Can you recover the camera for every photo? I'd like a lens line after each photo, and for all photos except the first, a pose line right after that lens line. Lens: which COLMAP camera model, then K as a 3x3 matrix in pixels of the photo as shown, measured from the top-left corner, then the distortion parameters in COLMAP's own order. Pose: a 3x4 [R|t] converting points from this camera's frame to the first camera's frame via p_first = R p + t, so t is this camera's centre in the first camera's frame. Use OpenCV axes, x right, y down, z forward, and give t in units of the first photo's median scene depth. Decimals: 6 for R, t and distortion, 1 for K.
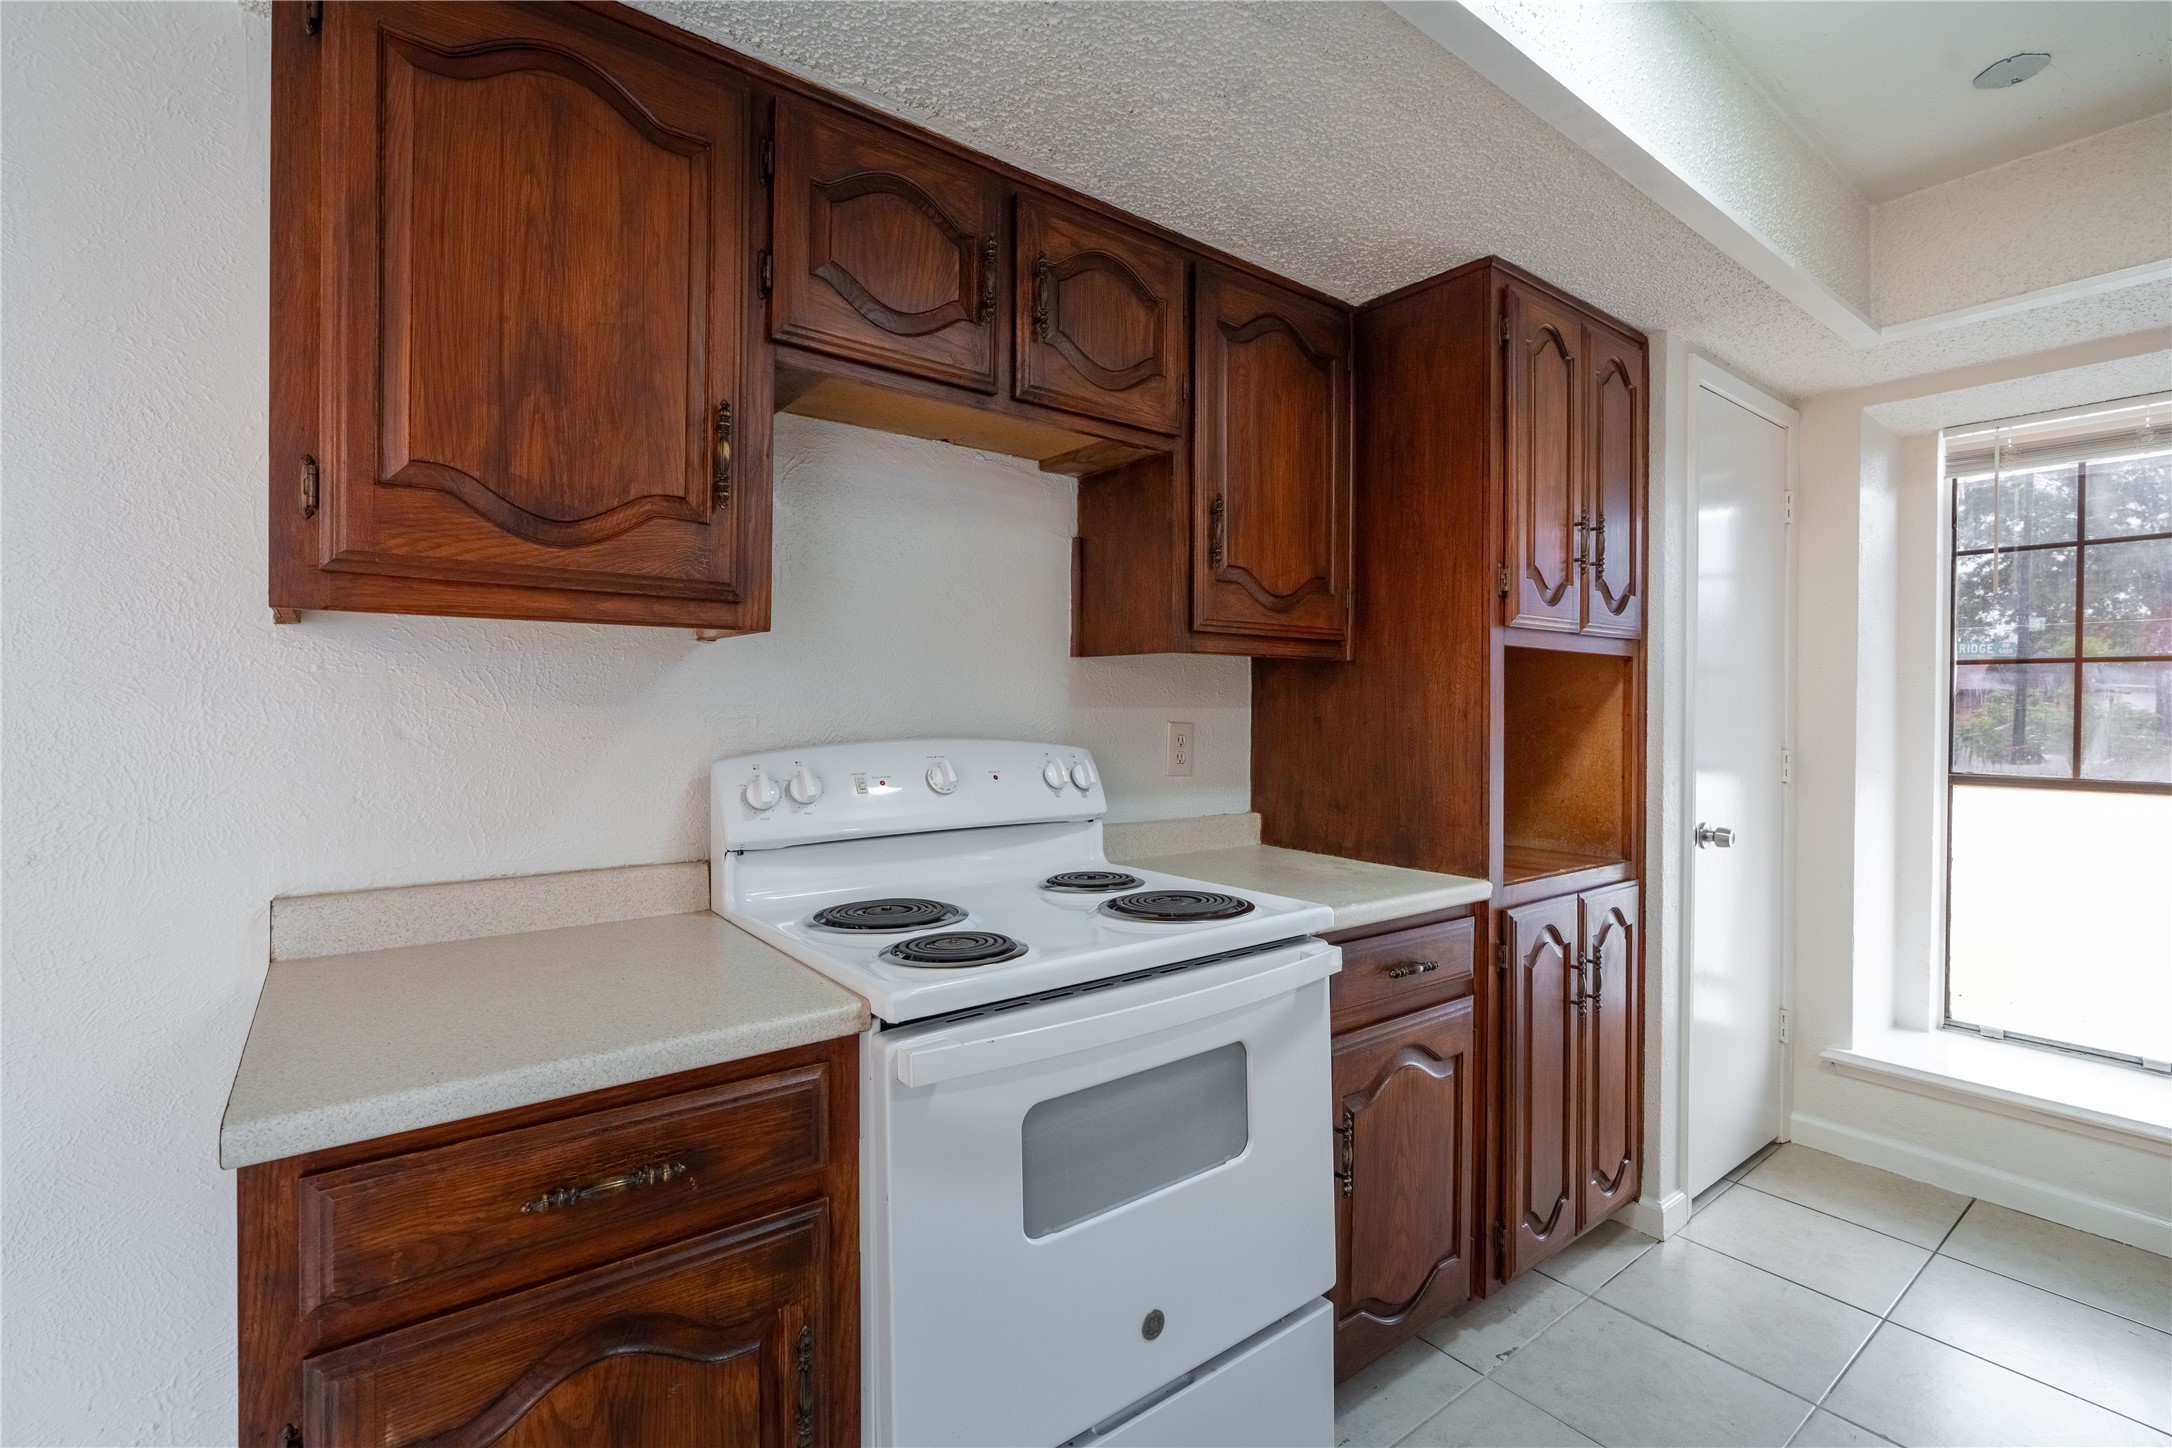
lens RADIAL K [[977.3, 0, 1083.0], [0, 977.3, 711.2], [0, 0, 1]] dist [-0.013827, 0.004829]
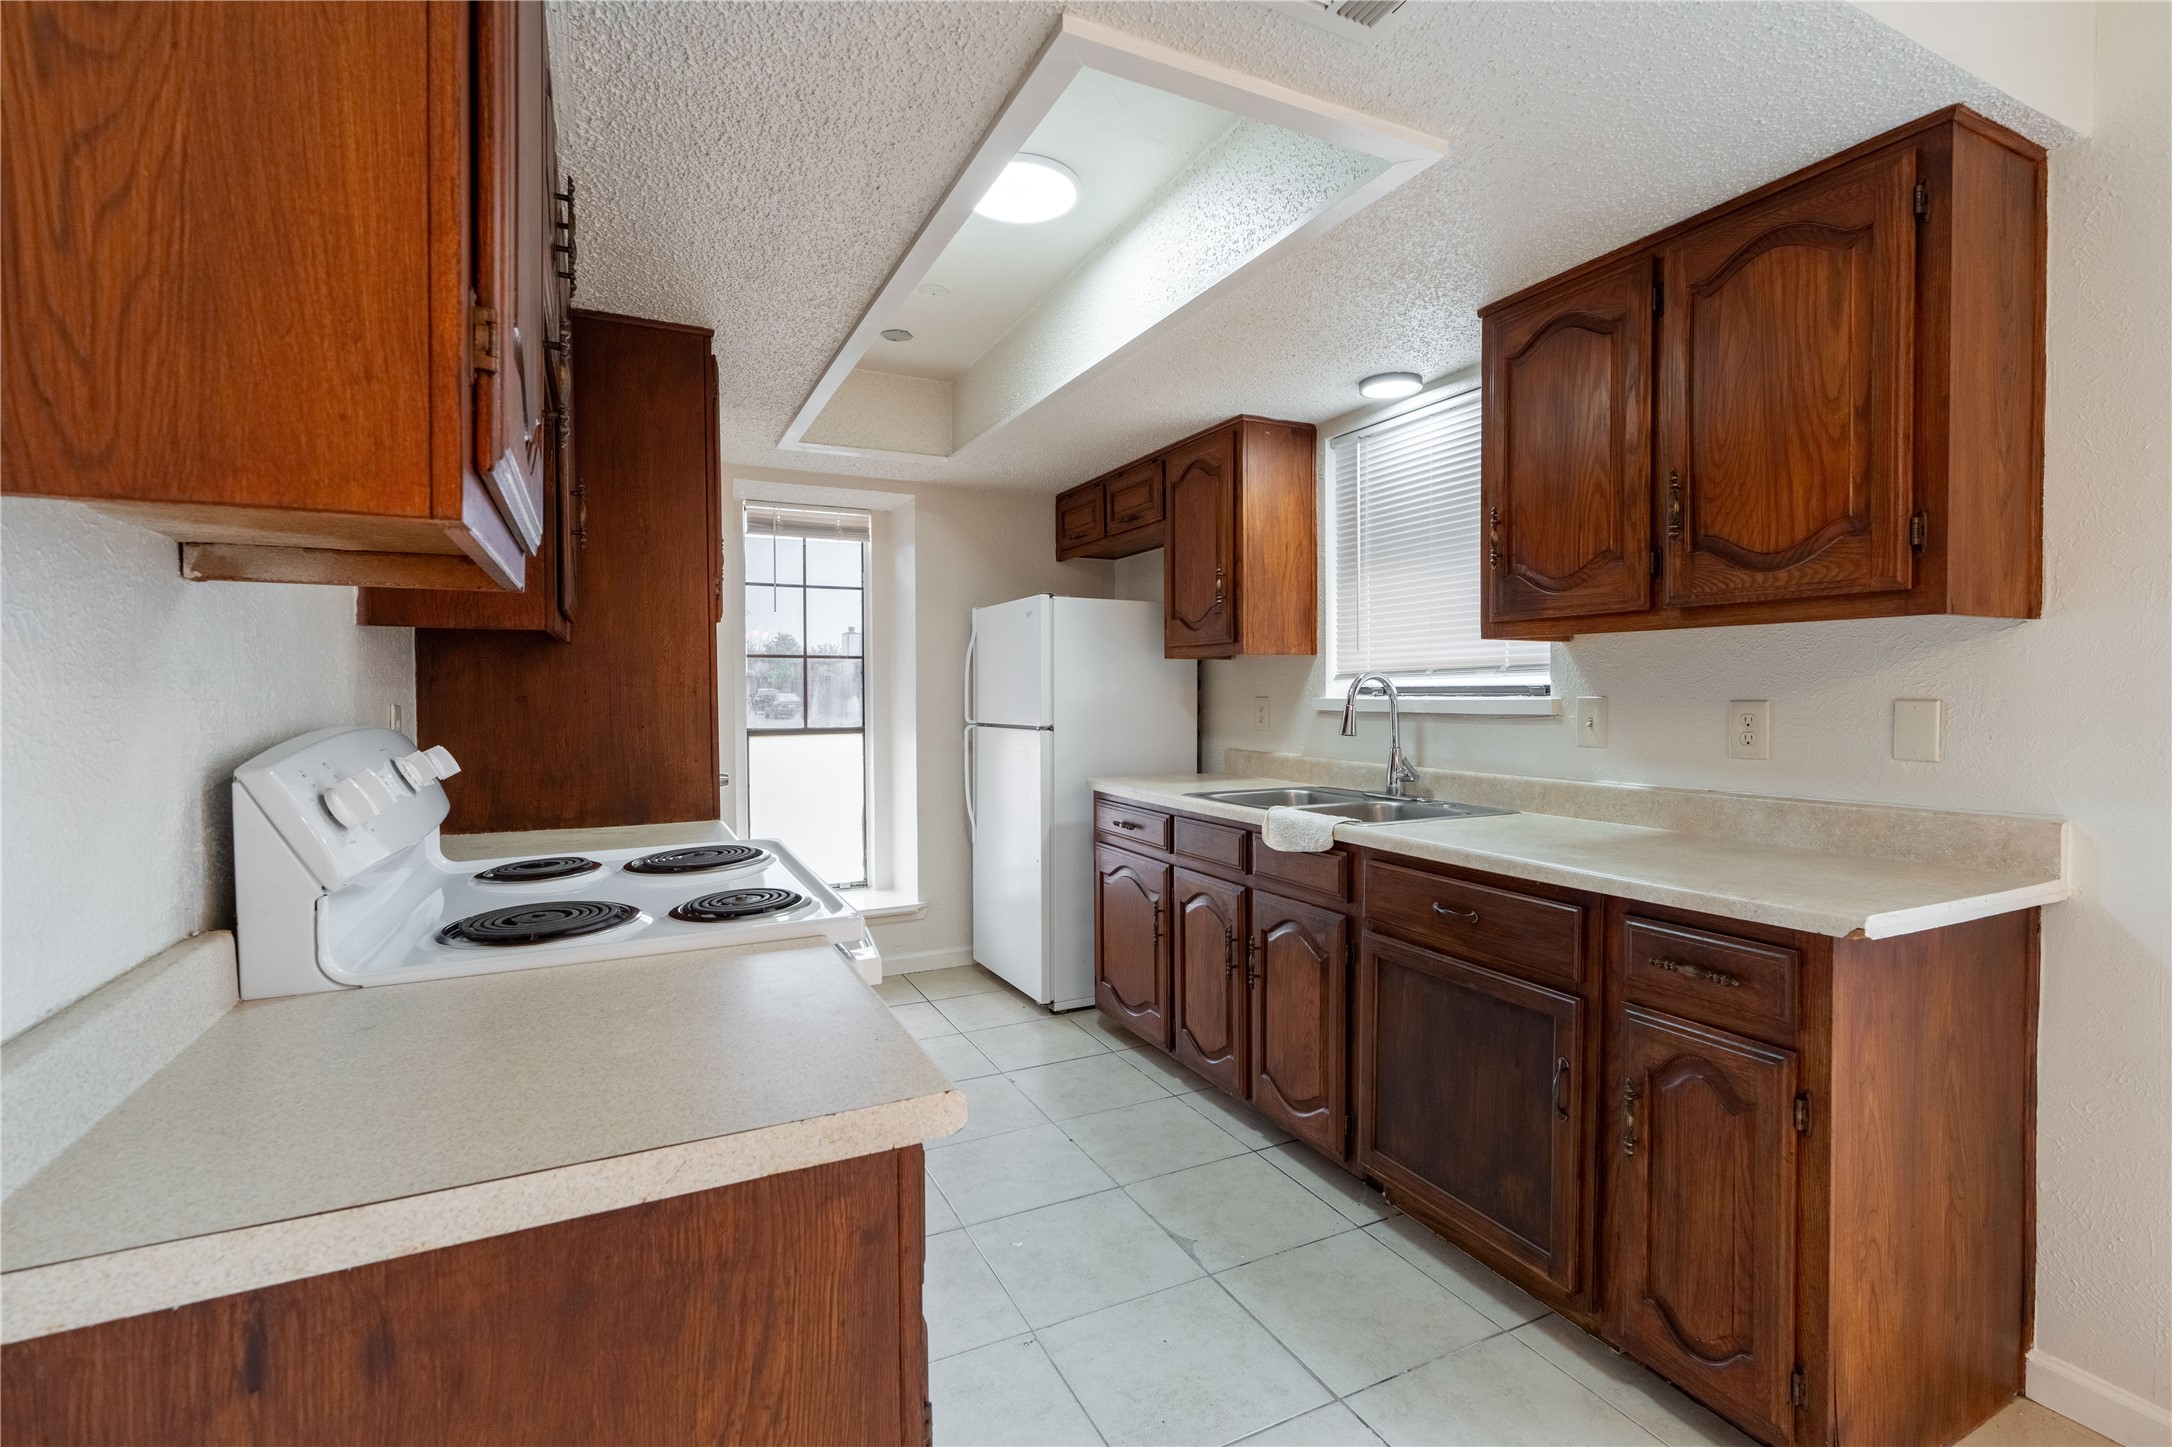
lens RADIAL K [[977.3, 0, 1094.1], [0, 977.3, 709.9], [0, 0, 1]] dist [-0.013827, 0.004829]
pose [[0.196399, -0.027056, 0.980151, -0.622456], [0.009671, 0.999624, 0.025655, 0.000074], [-0.980476, 0.004441, 0.196587, 0.220926]]
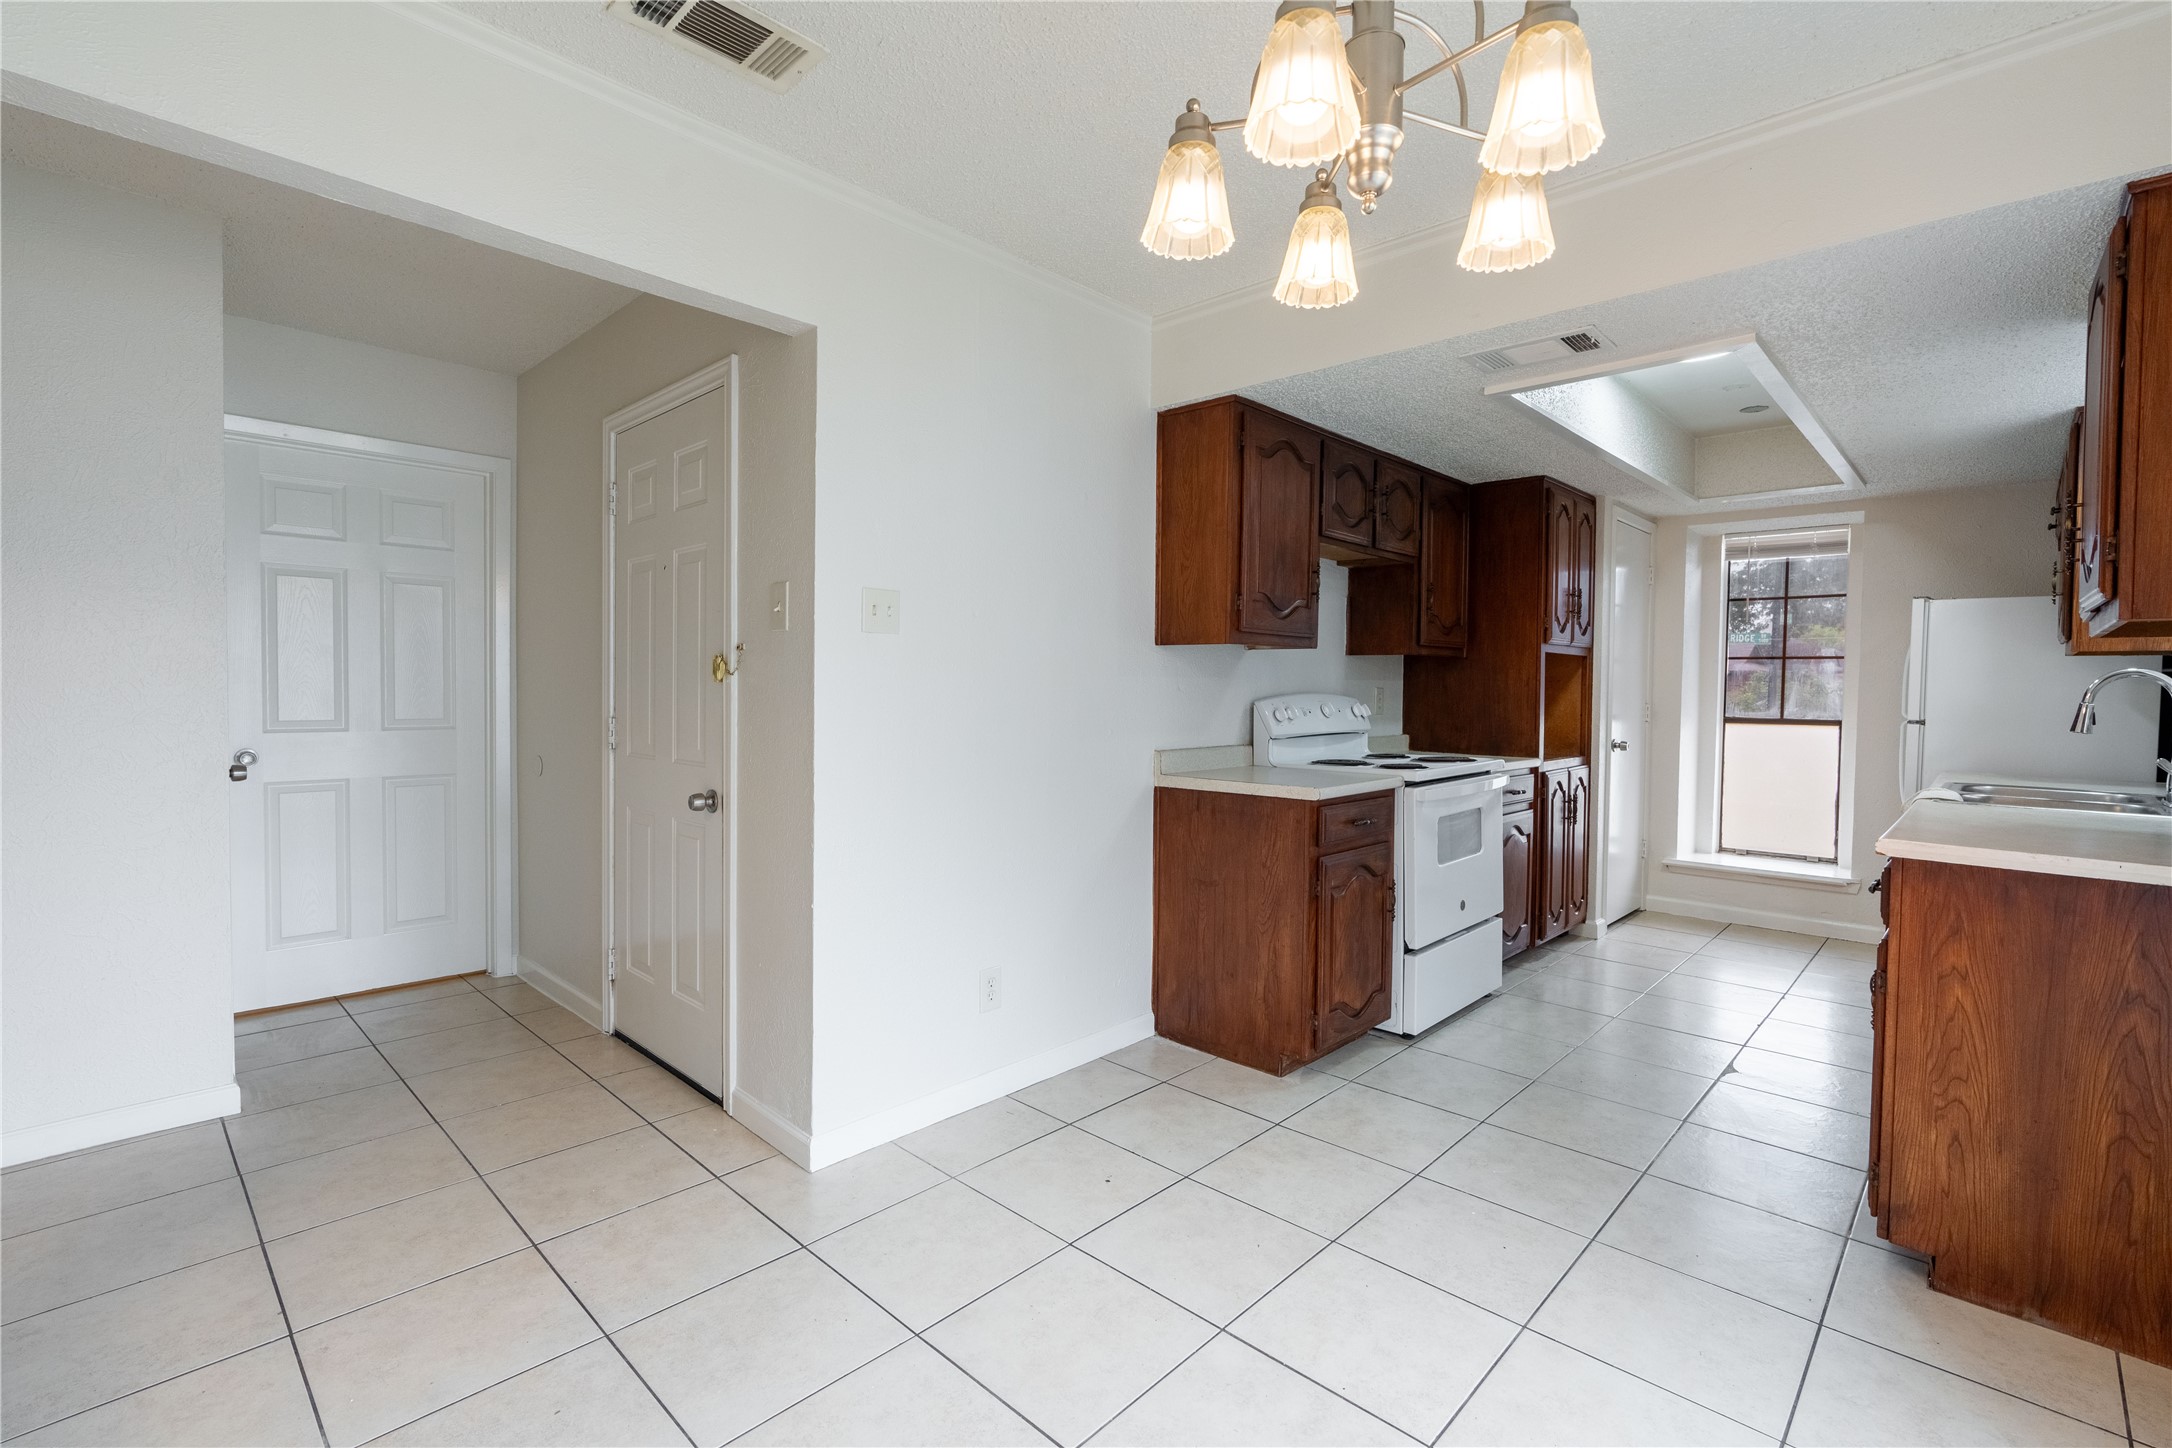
lens RADIAL K [[977.3, 0, 1086.1], [0, 977.3, 712.3], [0, 0, 1]] dist [-0.013827, 0.004829]
pose [[0.988756, -0.000853, 0.149533, -0.784423], [-0.003019, 0.999666, 0.025671, 0.012653], [-0.149505, -0.025833, 0.988423, -0.870306]]
